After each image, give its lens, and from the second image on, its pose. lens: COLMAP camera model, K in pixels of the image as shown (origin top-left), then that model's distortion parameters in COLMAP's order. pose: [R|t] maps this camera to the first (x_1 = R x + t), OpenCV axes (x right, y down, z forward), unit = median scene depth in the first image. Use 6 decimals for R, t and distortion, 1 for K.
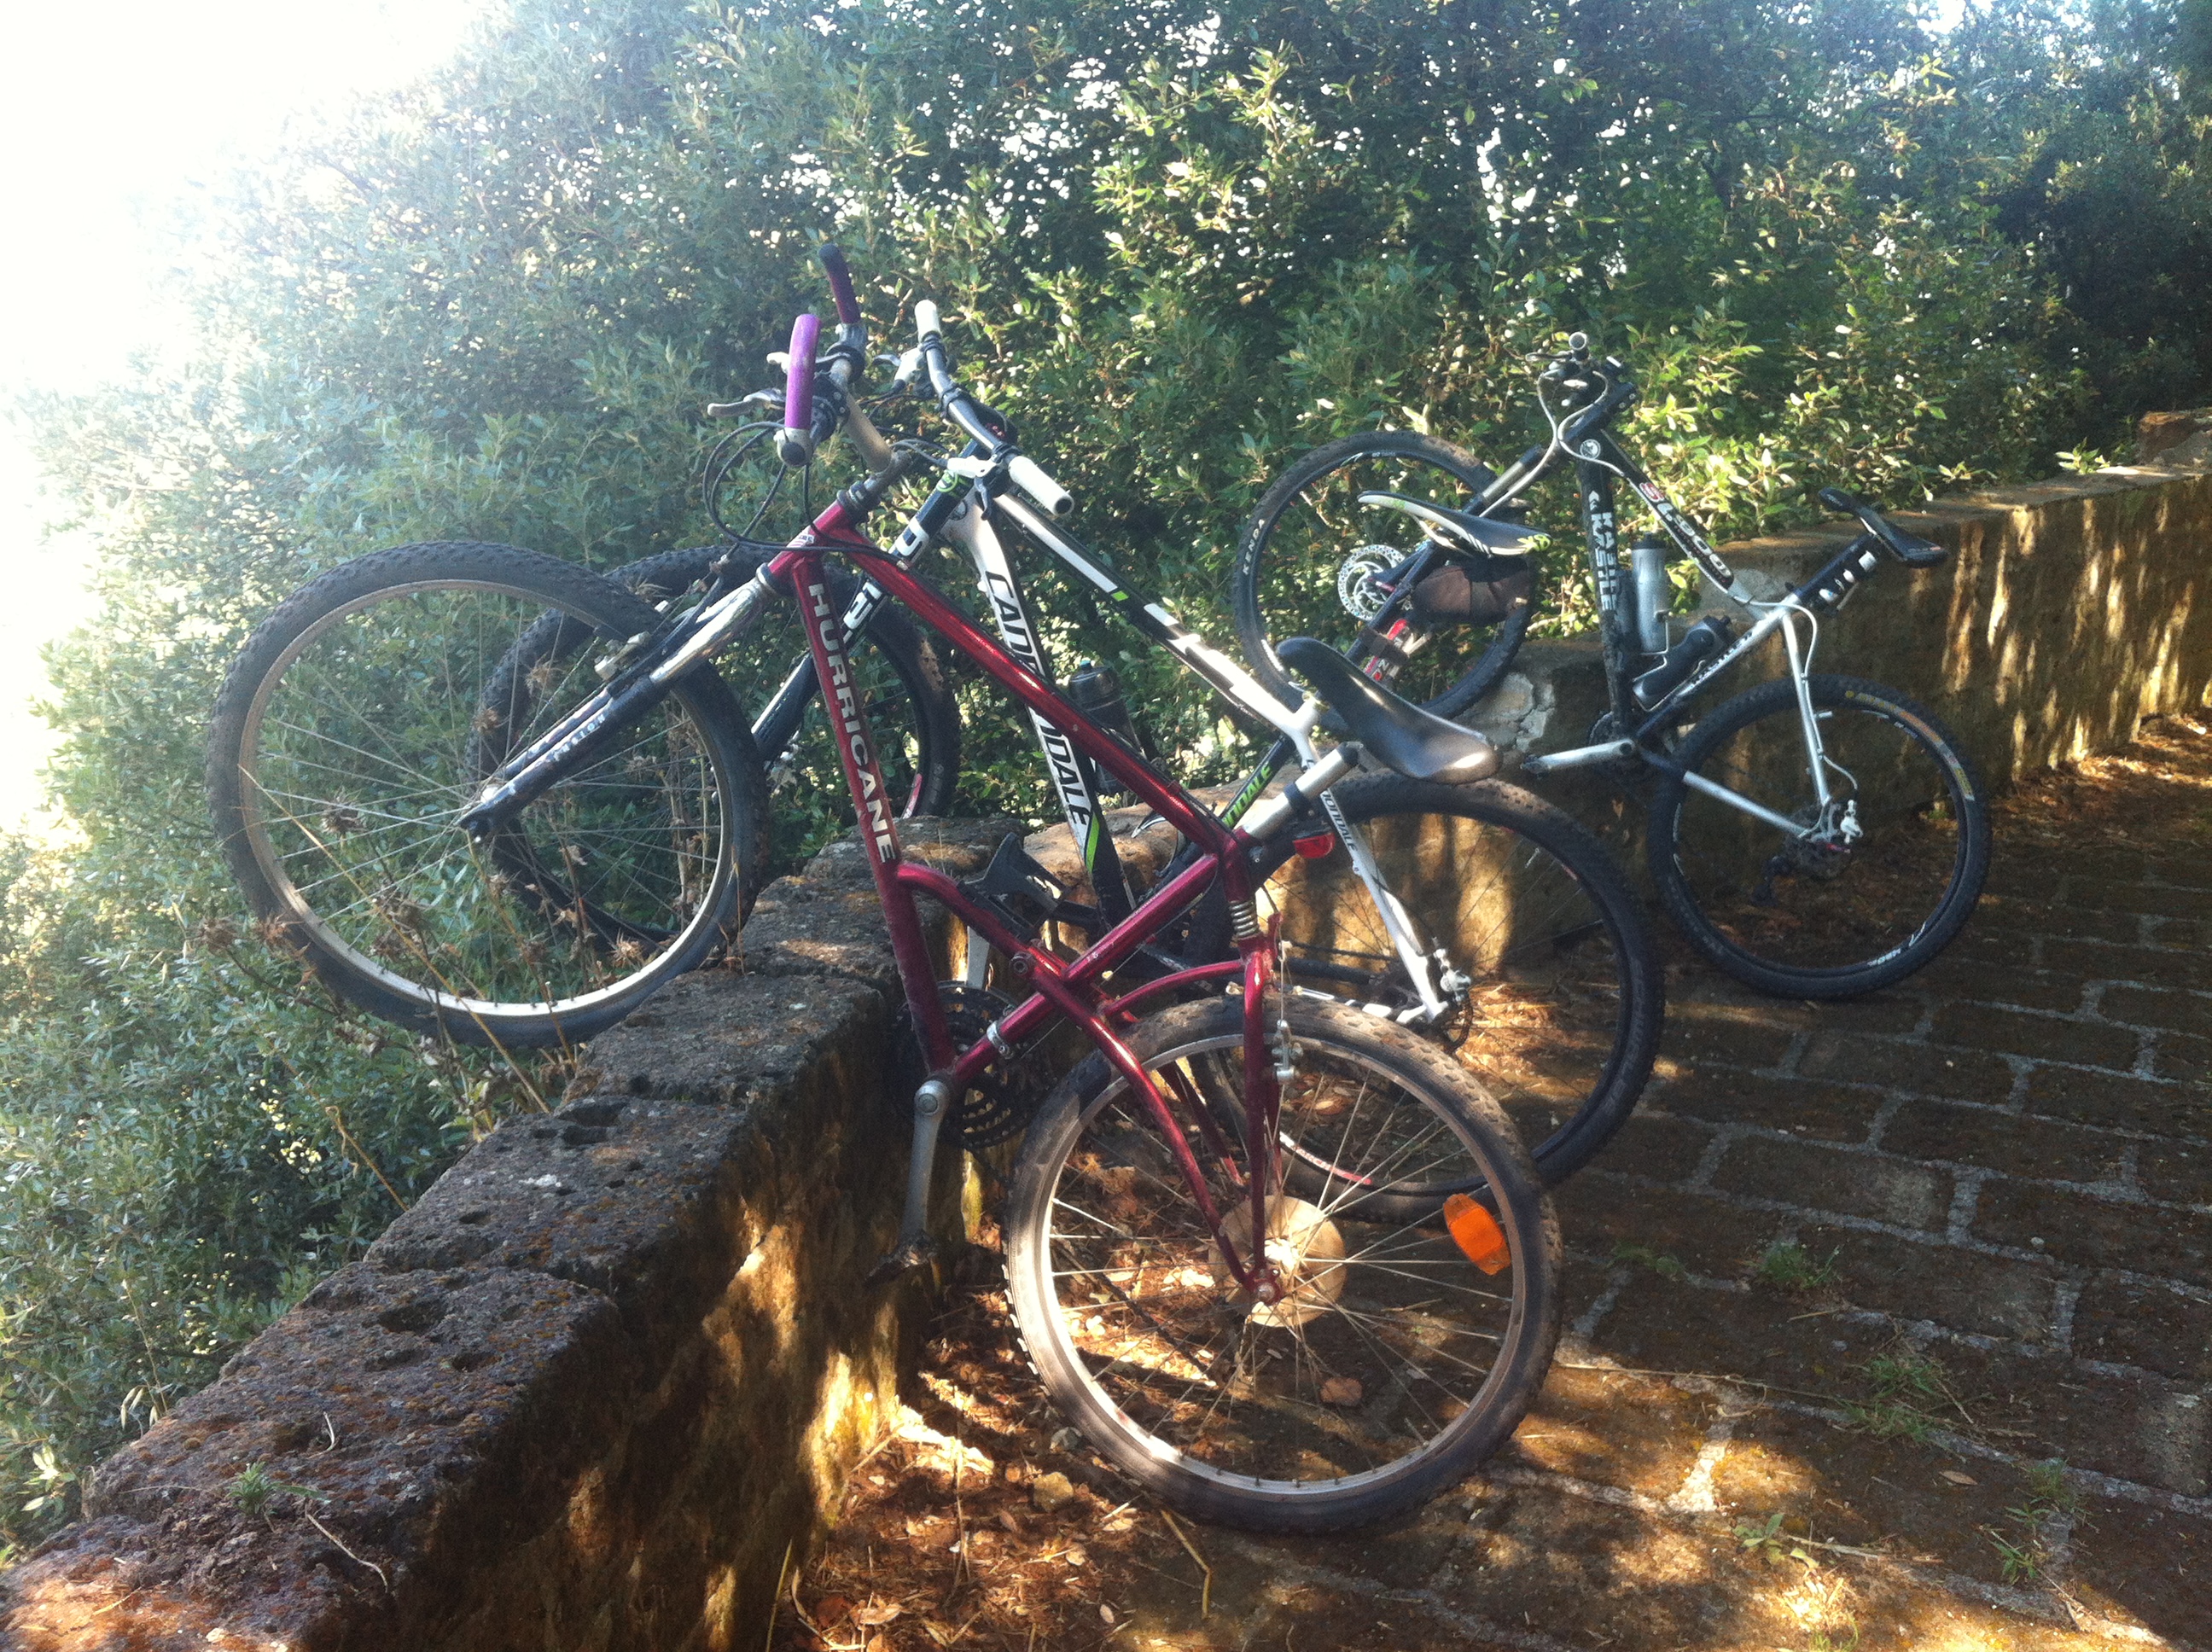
lens RADIAL K [[2174.4, 0, 1125.5], [0, 2174.4, 833.1], [0, 0, 1]] dist [0.150585, -0.462990]
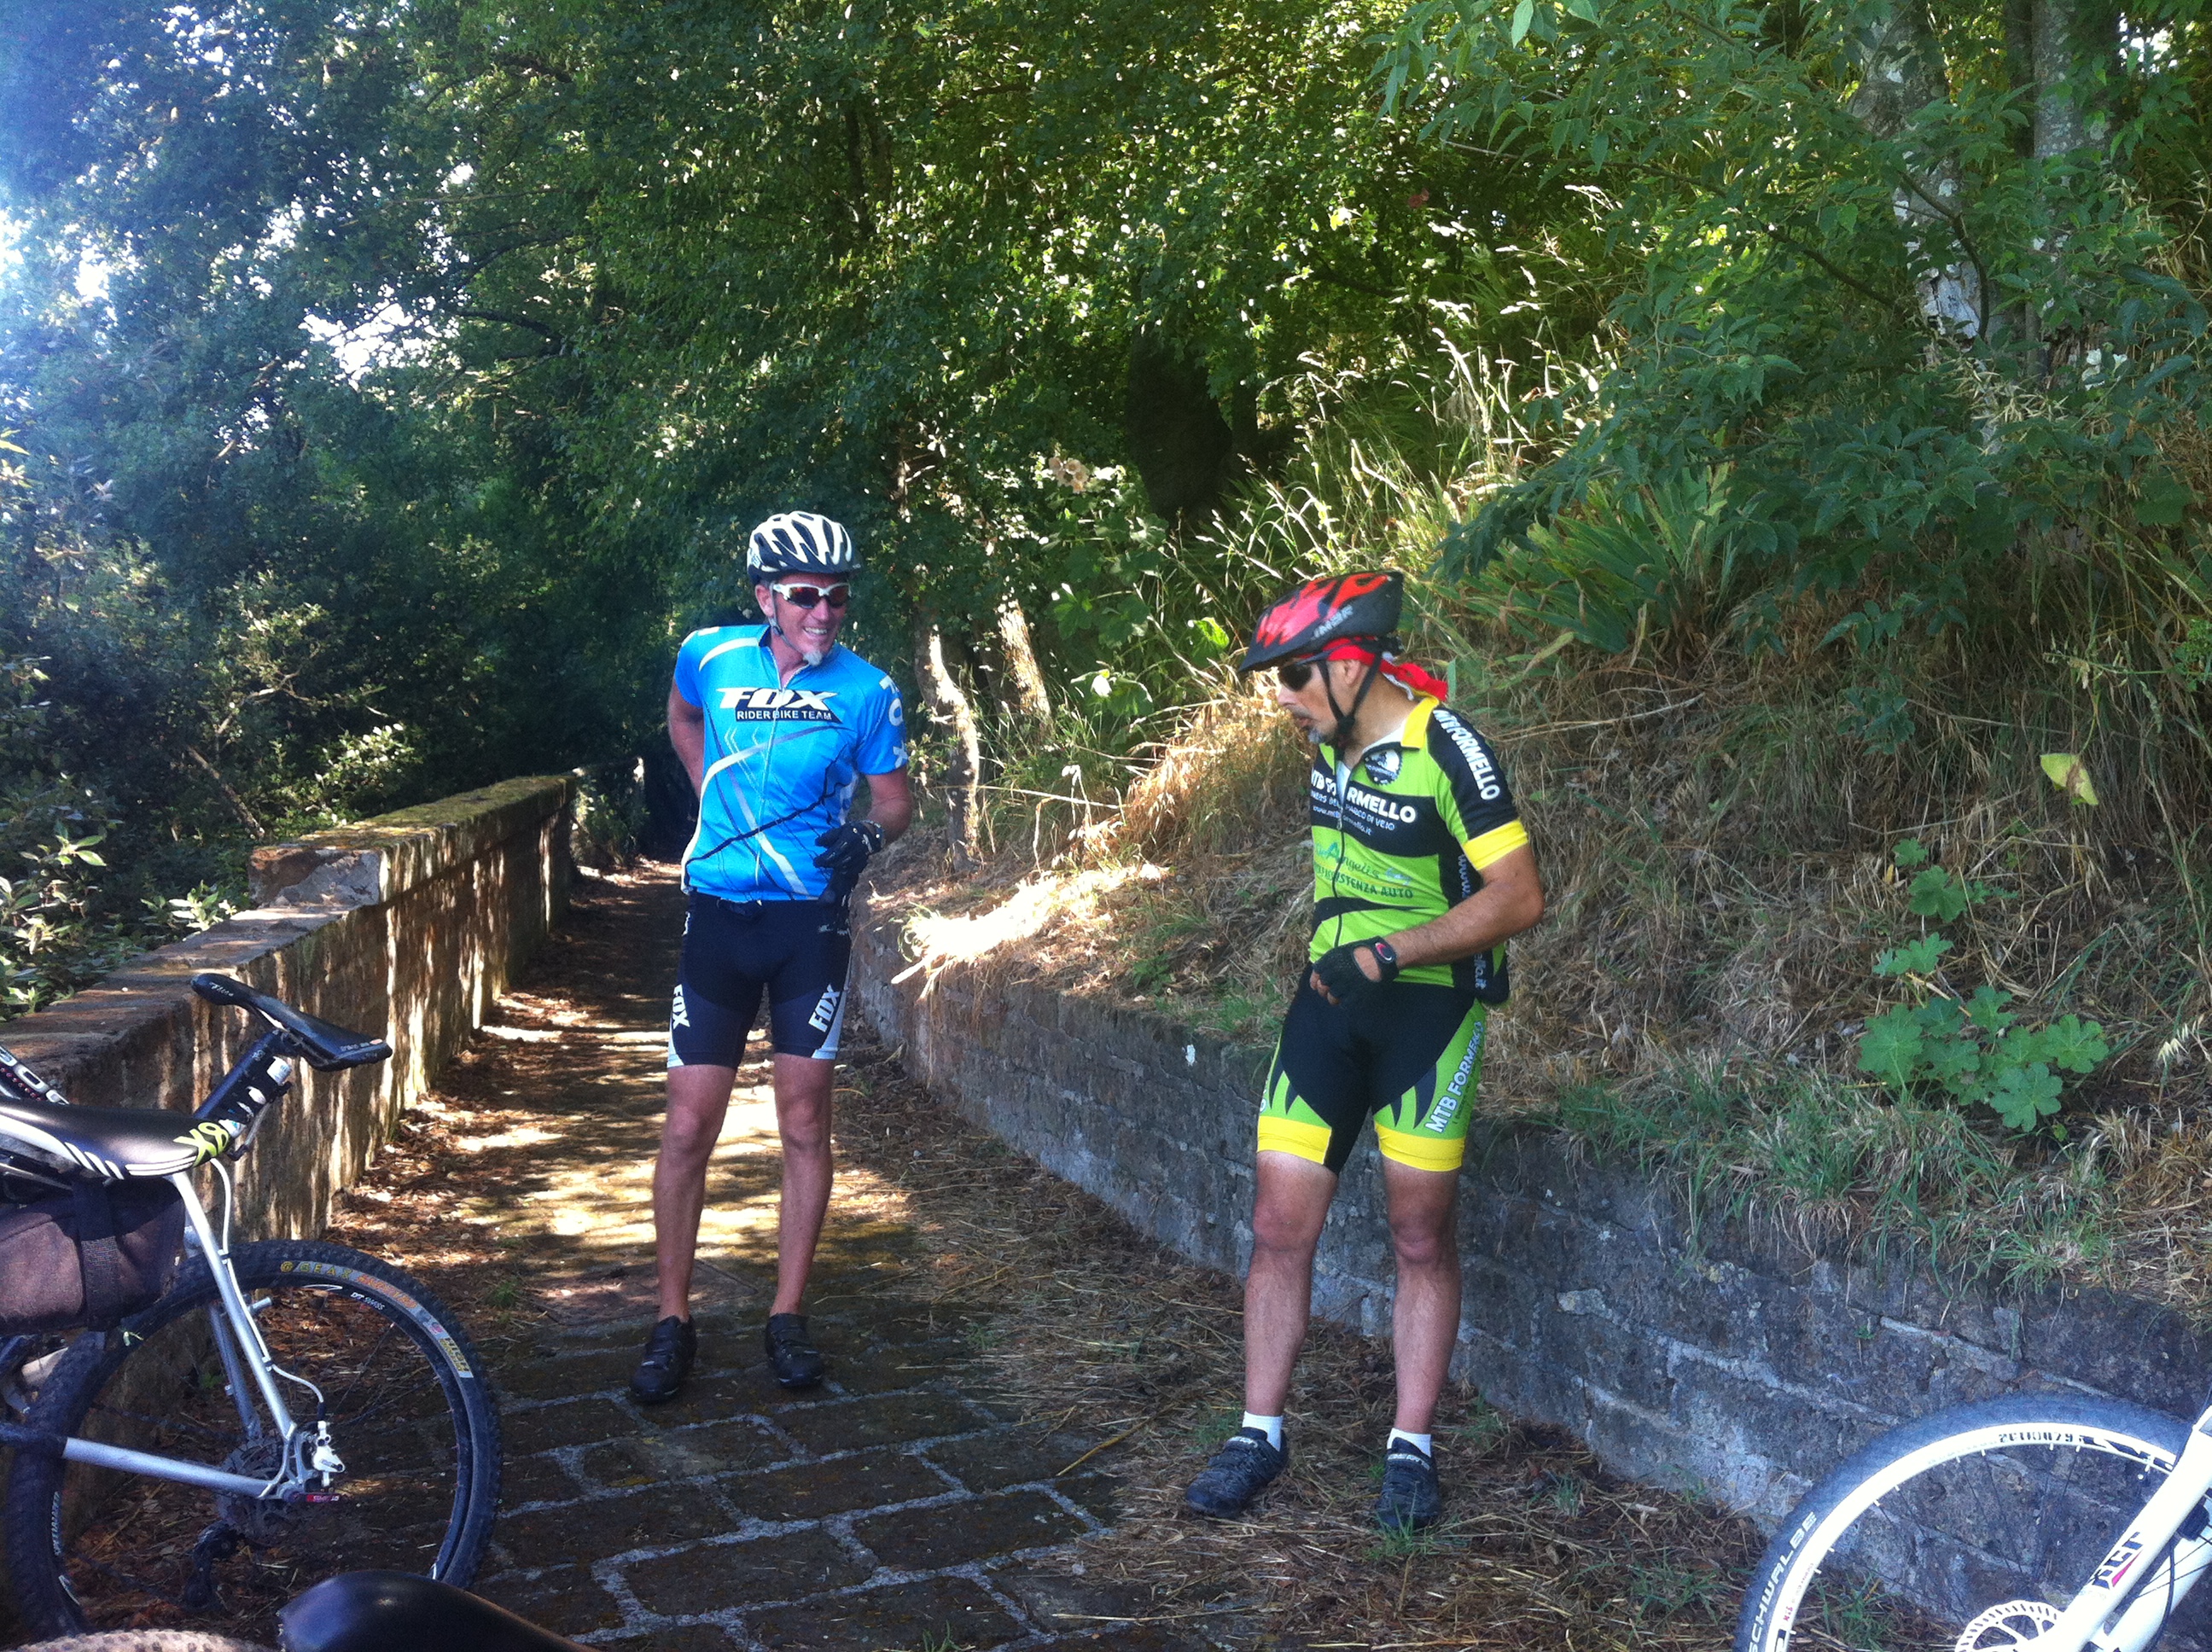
lens RADIAL K [[2174.4, 0, 1125.5], [0, 2174.4, 833.1], [0, 0, 1]] dist [0.150585, -0.462990]
pose [[0.564982, -0.046209, 0.823808, -0.078451], [0.203203, 0.975471, -0.084644, -0.082568], [-0.799690, 0.215223, 0.560514, 0.376504]]
